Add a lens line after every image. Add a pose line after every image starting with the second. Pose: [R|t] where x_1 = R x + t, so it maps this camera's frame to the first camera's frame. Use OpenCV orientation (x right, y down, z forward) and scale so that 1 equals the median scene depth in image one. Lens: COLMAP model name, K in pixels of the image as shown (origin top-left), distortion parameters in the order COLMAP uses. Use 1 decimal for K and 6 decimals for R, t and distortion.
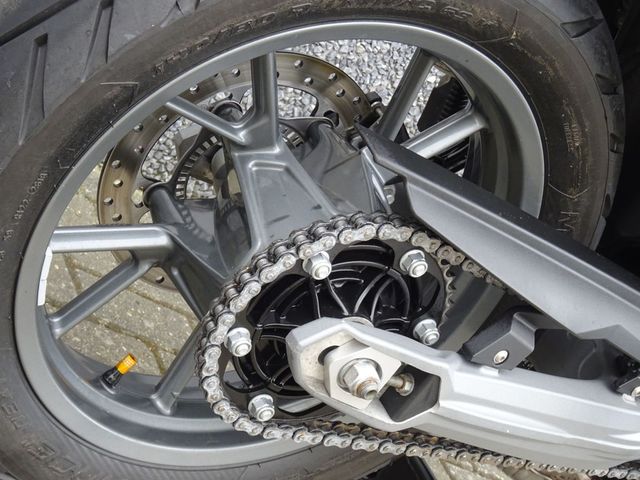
lens RADIAL K [[1235.1, 0, 319.7], [0, 1235.1, 239.3], [0, 0, 1]] dist [-0.048569, 0.000000]
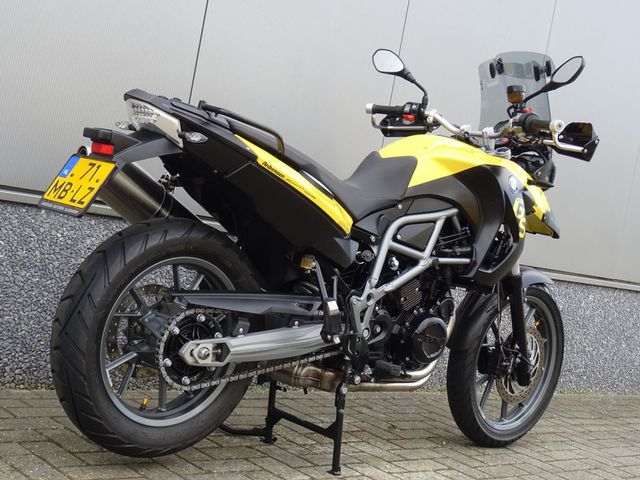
lens RADIAL K [[1054.5, 0, 320.0], [0, 1054.5, 240.4], [0, 0, 1]] dist [-0.152338, 0.000000]
pose [[0.848166, -0.510905, 0.139967, 0.058354], [0.528094, 0.836247, -0.147673, 0.445401], [-0.041600, 0.199167, 0.979082, -1.907636]]
